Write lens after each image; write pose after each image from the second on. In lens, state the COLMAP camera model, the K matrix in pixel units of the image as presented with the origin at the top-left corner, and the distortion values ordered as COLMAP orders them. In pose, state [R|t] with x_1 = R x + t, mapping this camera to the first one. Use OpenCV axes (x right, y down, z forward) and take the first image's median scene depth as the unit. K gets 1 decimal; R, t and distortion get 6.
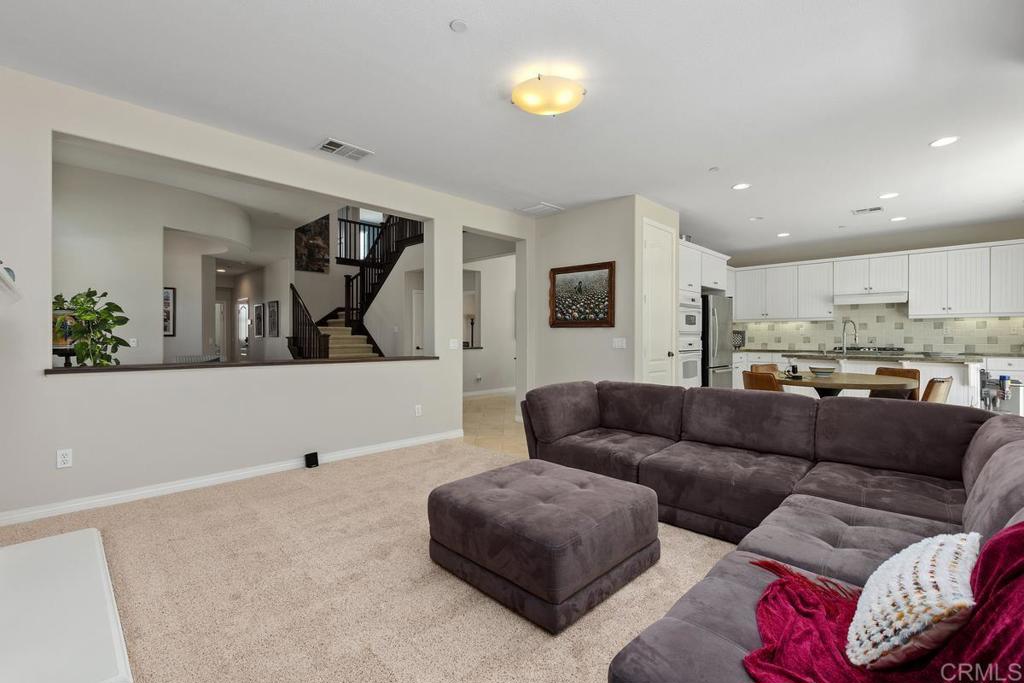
lens RADIAL K [[451.7, 0, 510.3], [0, 451.7, 338.7], [0, 0, 1]] dist [-0.002522, -0.000264]
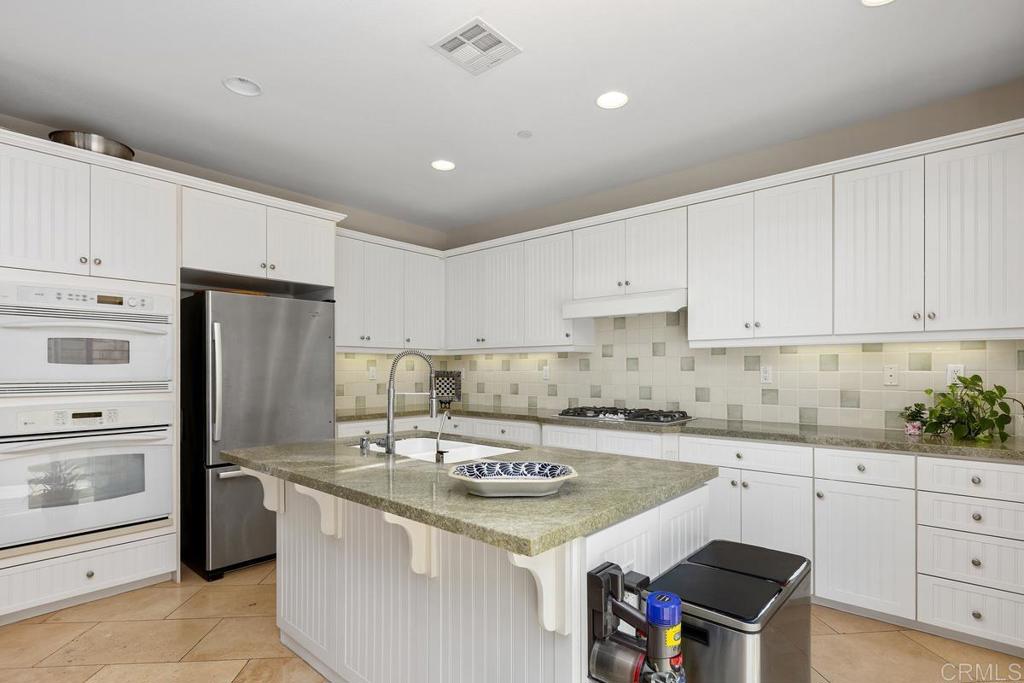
lens RADIAL K [[511.5, 0, 512.9], [0, 511.5, 368.3], [0, 0, 1]] dist [-0.004097, -0.000479]
pose [[0.998113, -0.001503, 0.061384, 0.670622], [0.001886, 0.999979, -0.006193, -0.021450], [-0.061374, 0.006297, 0.998095, 0.498003]]
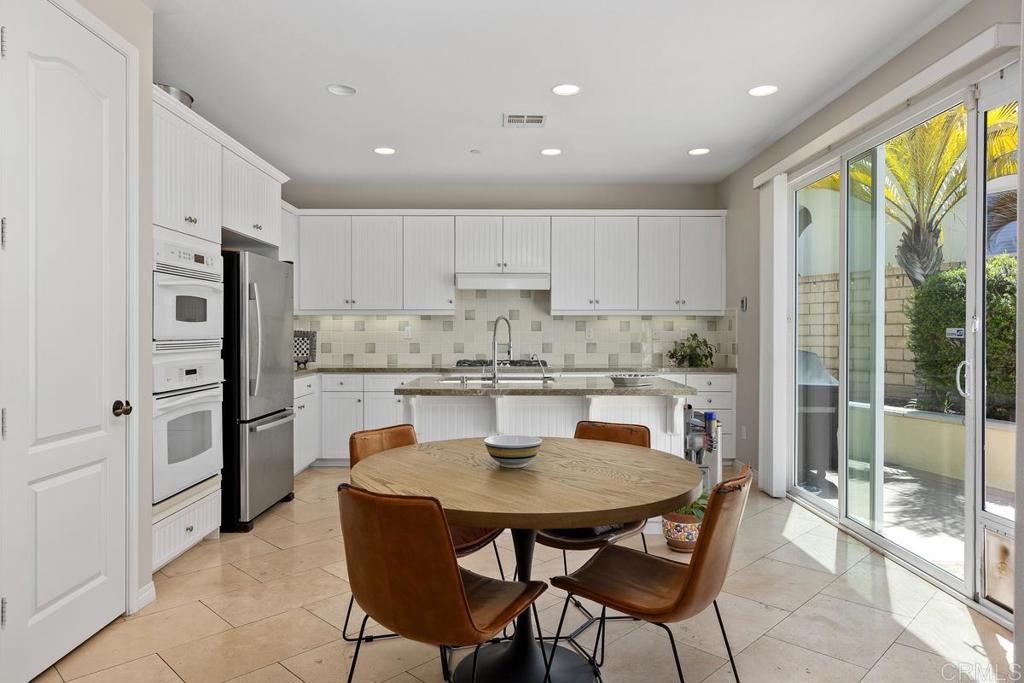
lens RADIAL K [[654.3, 0, 511.2], [0, 654.3, 336.9], [0, 0, 1]] dist [0.000490, -0.003383]
pose [[0.711073, -0.004444, 0.703104, 0.180584], [0.001581, 0.999988, 0.004722, -0.017936], [-0.703116, -0.002246, 0.711071, 0.368175]]
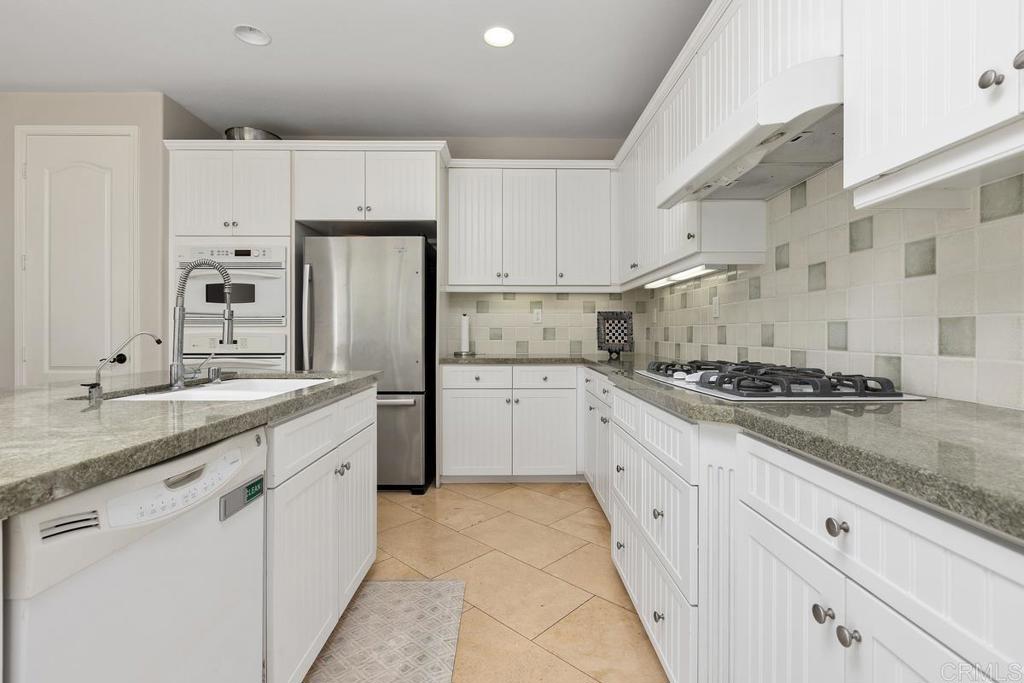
lens RADIAL K [[470.9, 0, 513.8], [0, 470.9, 335.0], [0, 0, 1]] dist [0.003856, 0.000155]
pose [[0.716002, 0.003322, -0.698090, 0.907631], [-0.001934, 0.999994, 0.002776, 0.002685], [0.698096, -0.000637, 0.716004, 0.773583]]
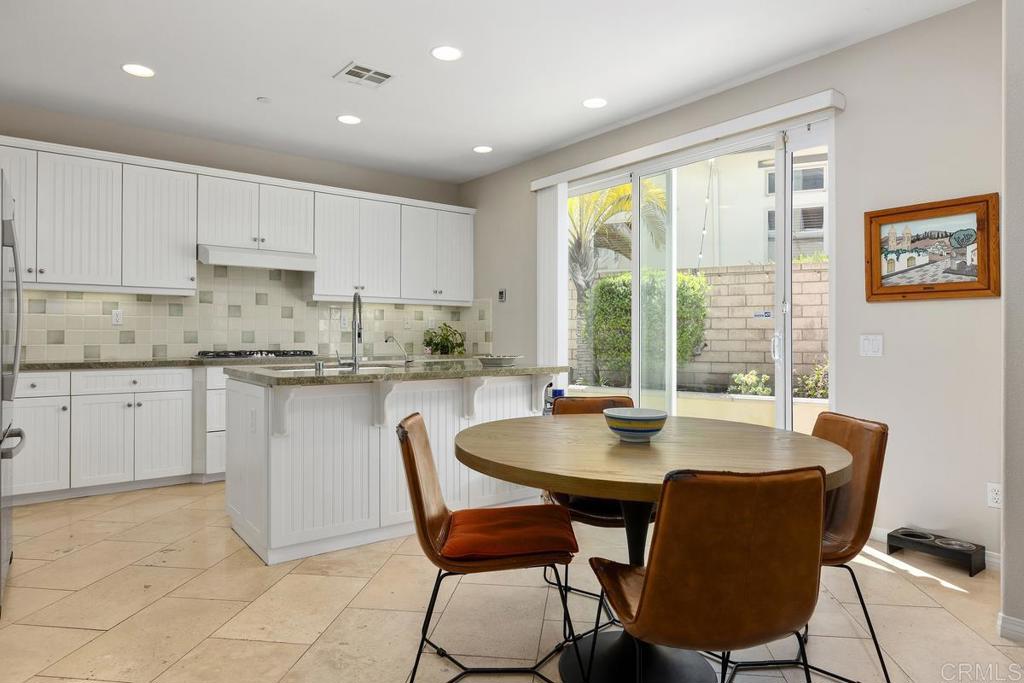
lens RADIAL K [[610.2, 0, 510.2], [0, 610.2, 335.0], [0, 0, 1]] dist [0.001769, -0.003363]
pose [[0.131431, 0.000712, 0.991325, 0.125526], [0.000379, 1.000000, -0.000768, 0.001410], [-0.991325, 0.000477, 0.131431, 0.633198]]
